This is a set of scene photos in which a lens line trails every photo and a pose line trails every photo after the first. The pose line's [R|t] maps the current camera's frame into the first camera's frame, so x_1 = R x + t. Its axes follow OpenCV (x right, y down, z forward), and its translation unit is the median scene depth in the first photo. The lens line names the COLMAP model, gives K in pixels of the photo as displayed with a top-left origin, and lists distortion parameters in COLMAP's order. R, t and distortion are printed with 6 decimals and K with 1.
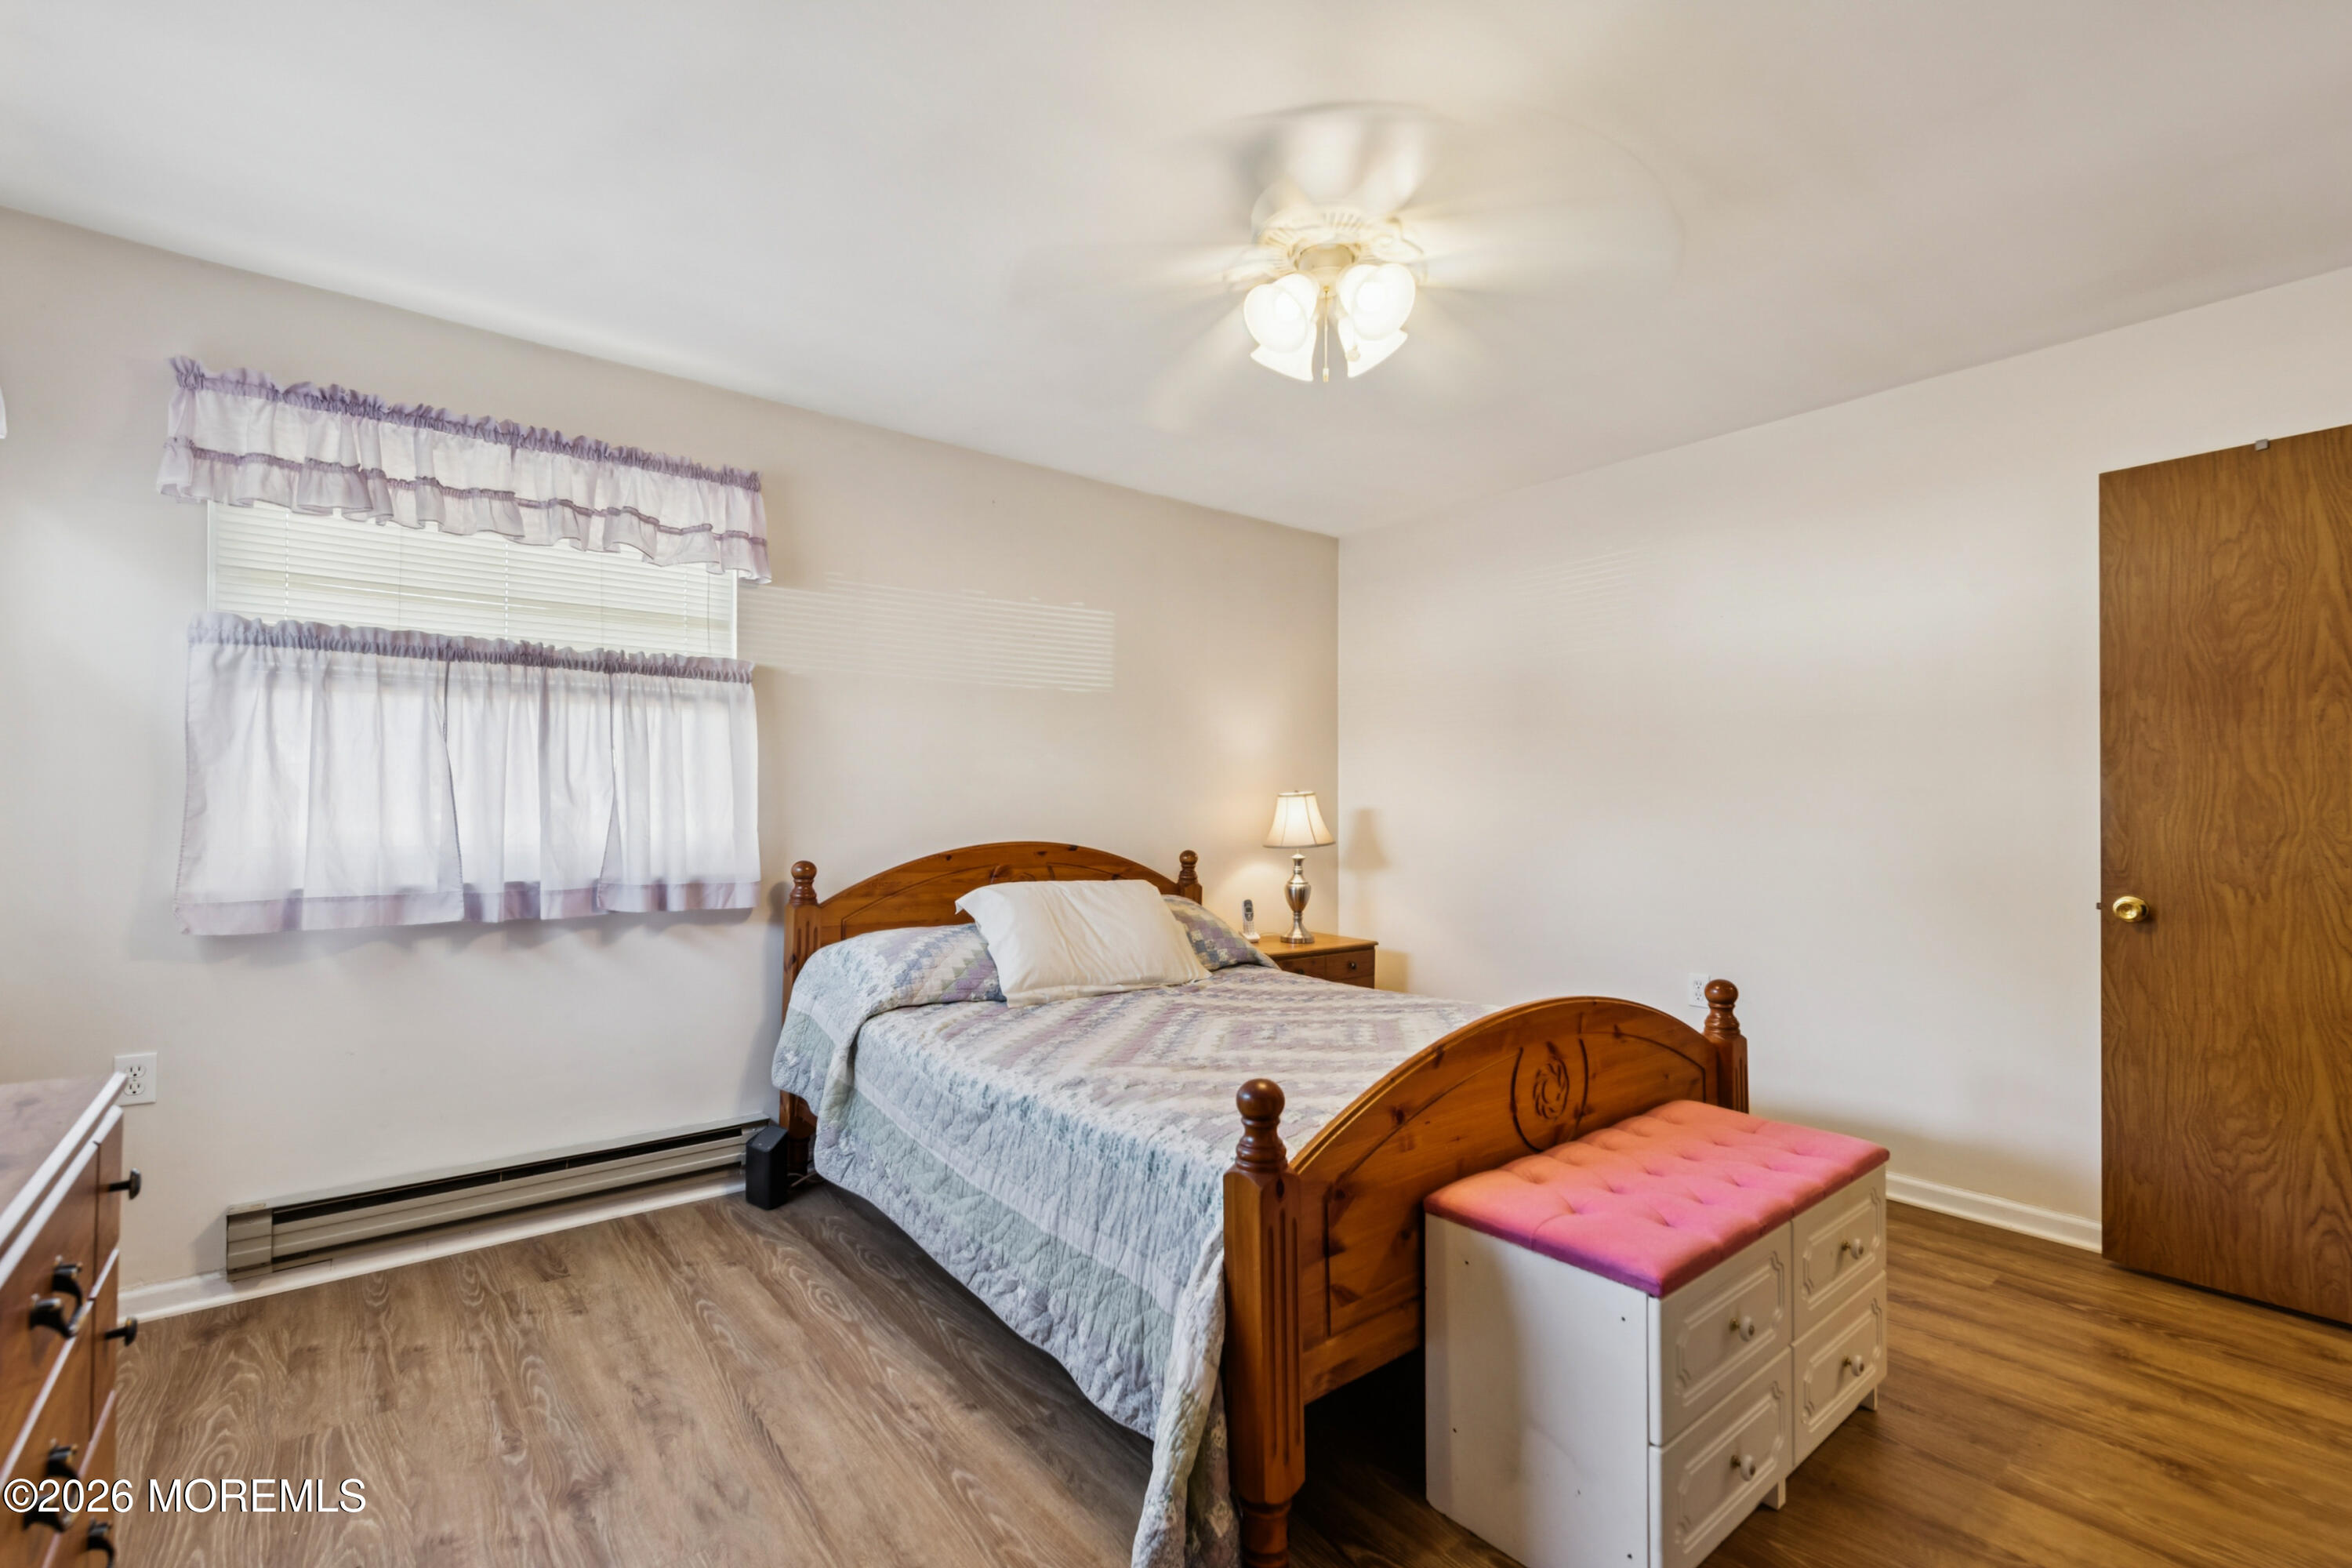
lens RADIAL K [[1031.0, 0, 1205.7], [0, 1031.0, 823.2], [0, 0, 1]] dist [-0.001457, -0.000198]
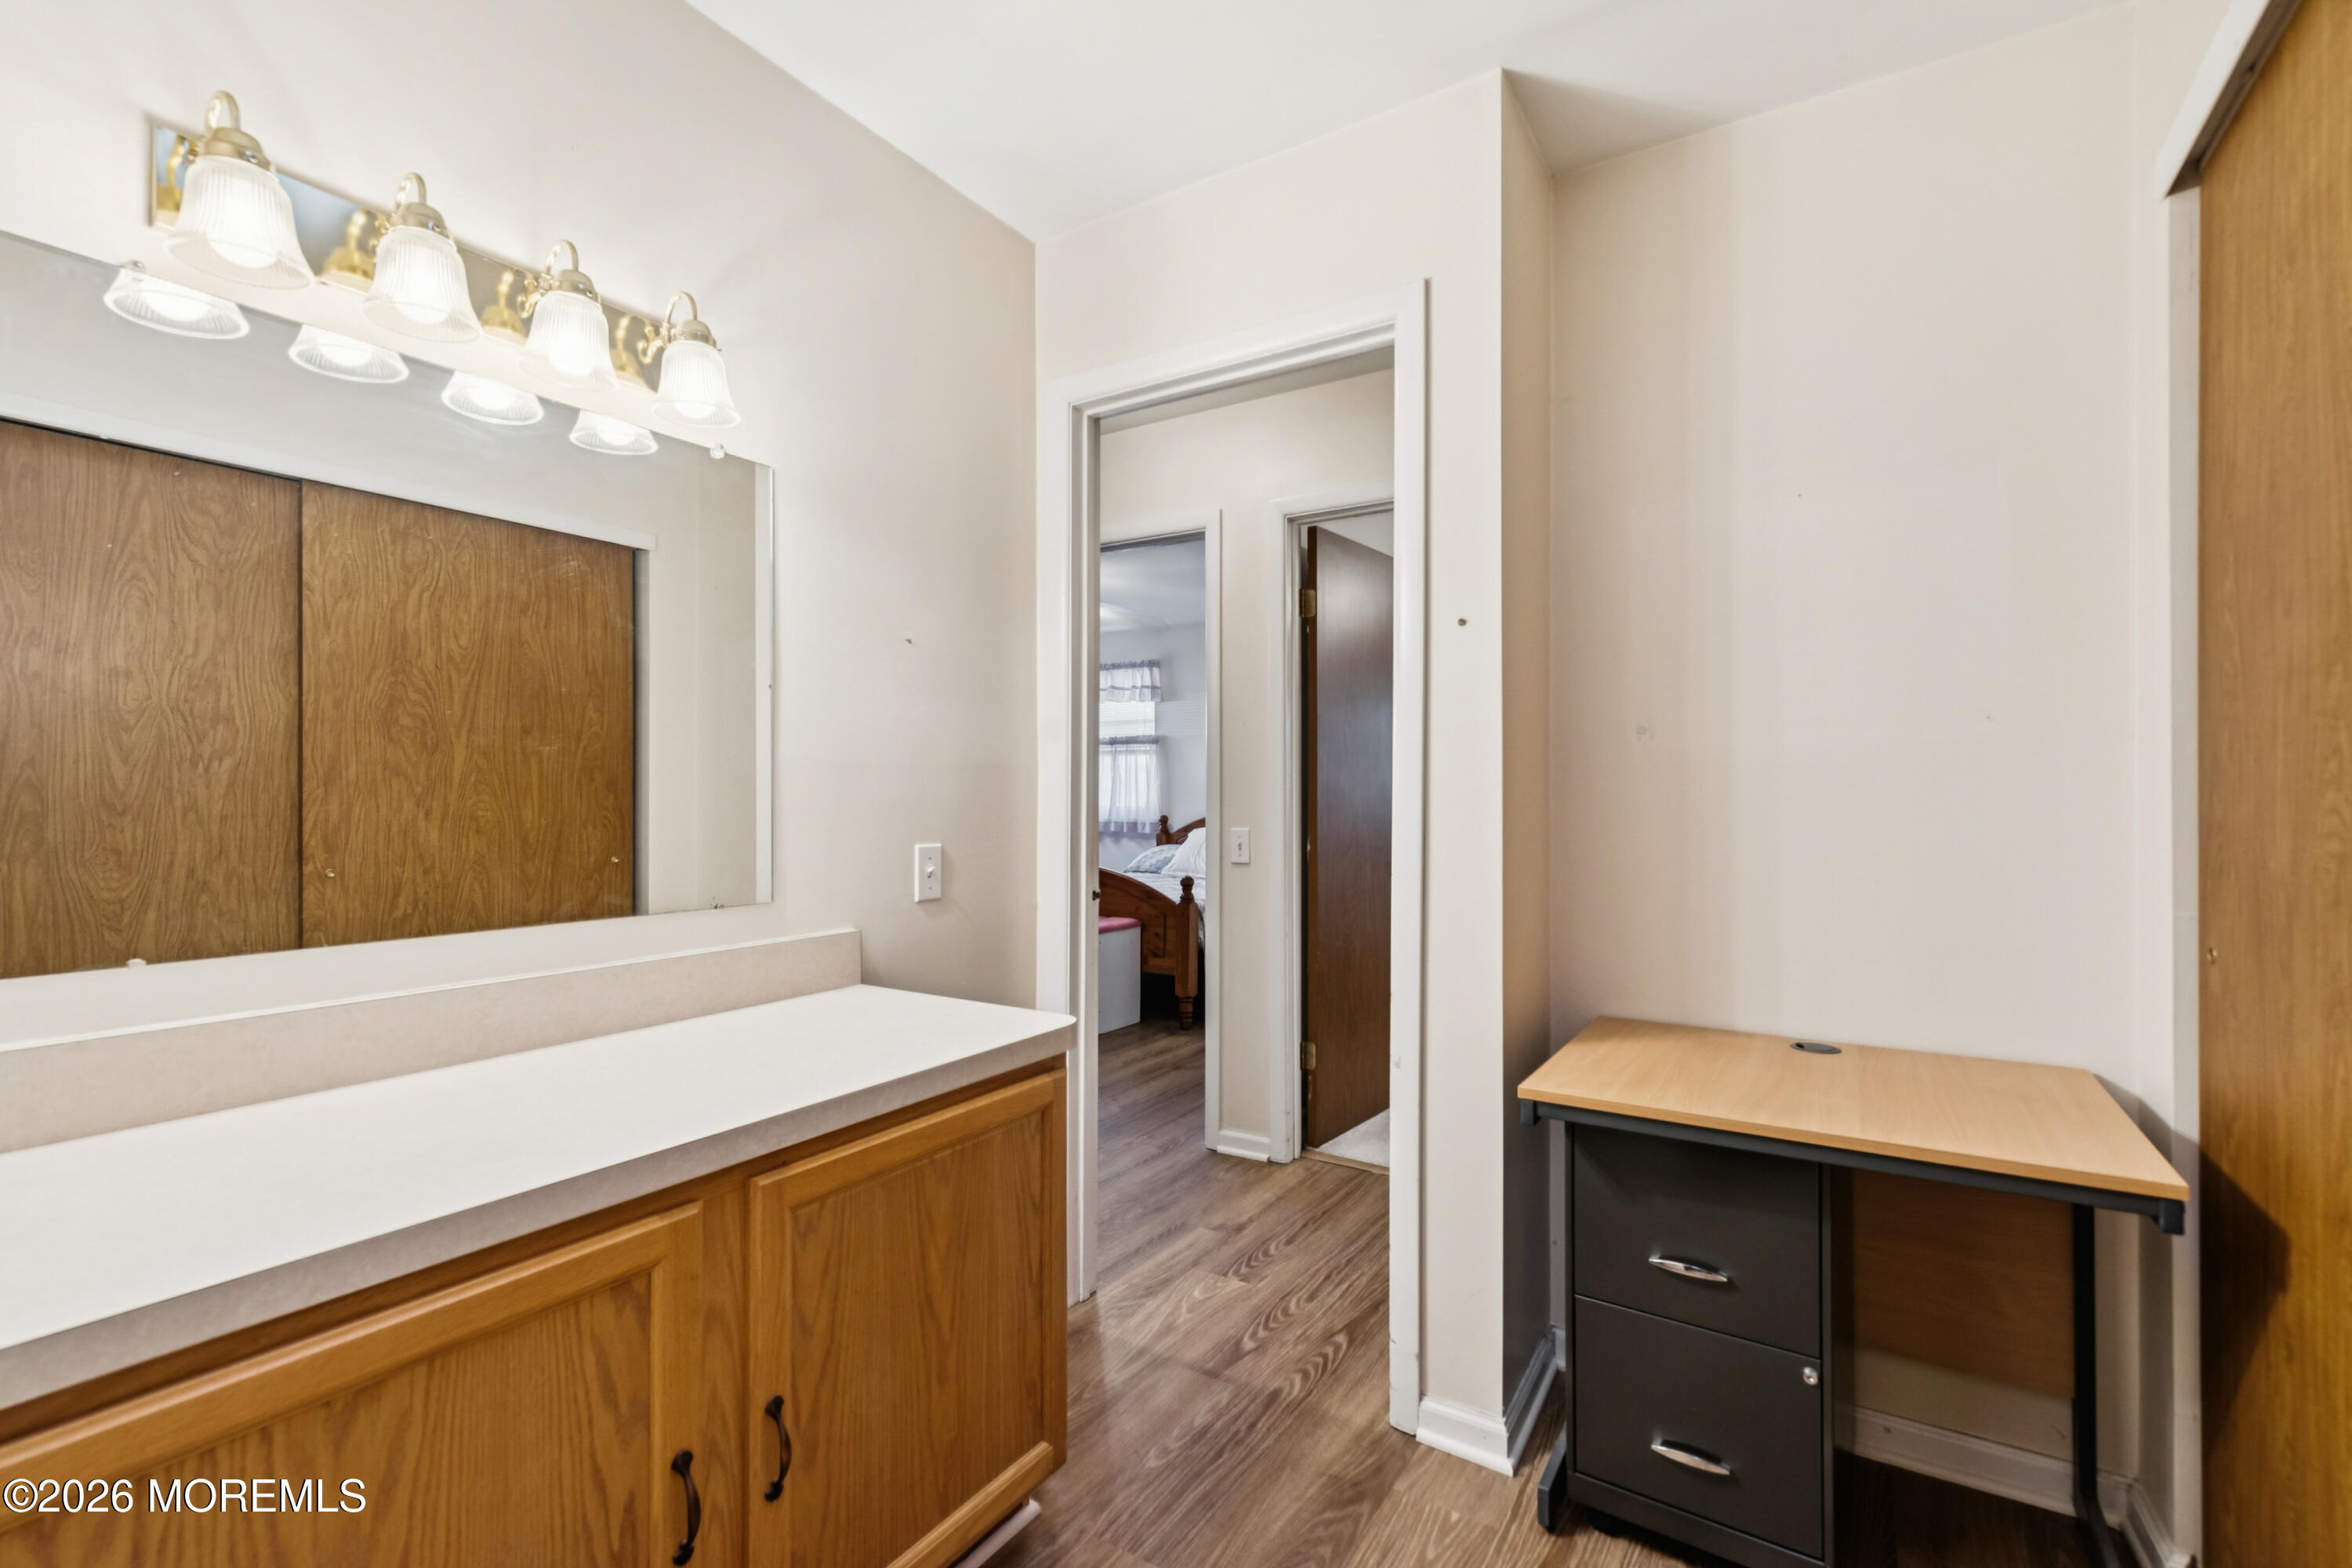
lens RADIAL K [[1039.6, 0, 1158.7], [0, 1039.6, 816.3], [0, 0, 1]] dist [0.000494, -0.000272]
pose [[0.293146, 0.023227, -0.955786, 2.302064], [-0.016860, 0.999675, 0.019122, -0.008344], [0.955919, 0.010509, 0.293442, 0.317888]]
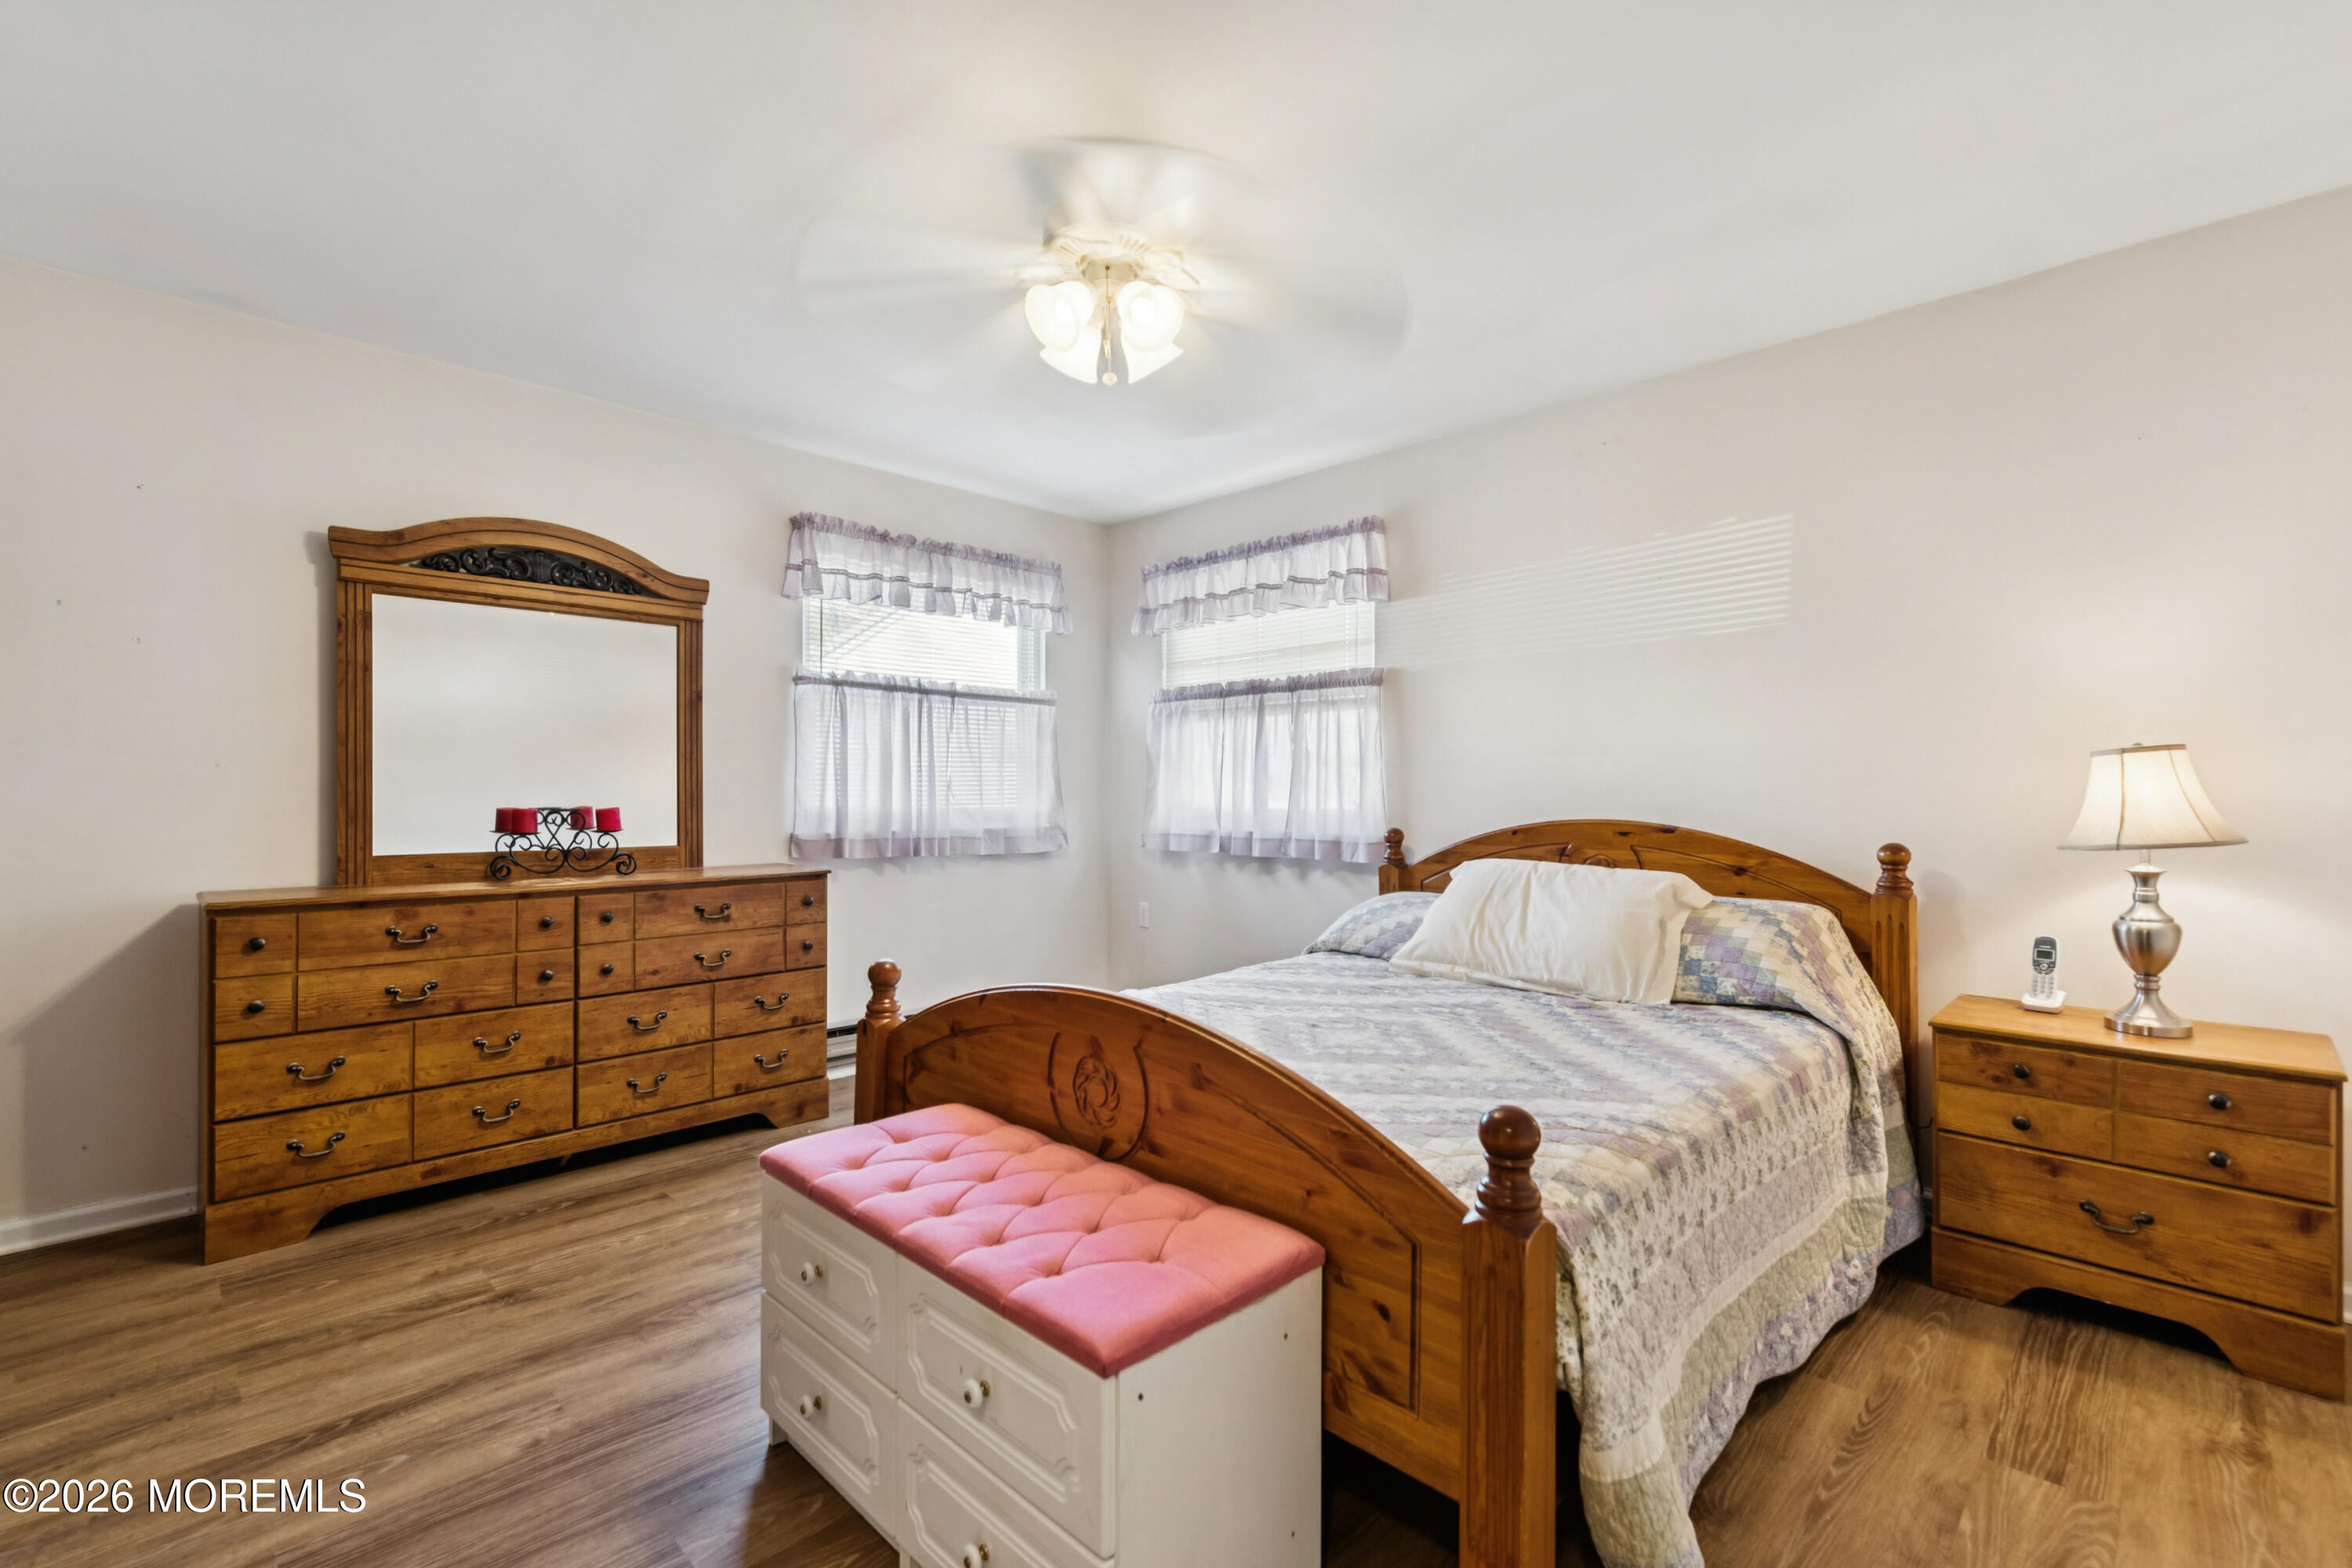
lens RADIAL K [[1039.6, 0, 1158.7], [0, 1039.6, 816.3], [0, 0, 1]] dist [0.000494, -0.000272]
pose [[0.087140, 0.024964, -0.995883, 0.934038], [-0.010168, 0.999656, 0.024169, -0.003778], [0.996144, 0.008020, 0.087364, 0.733009]]
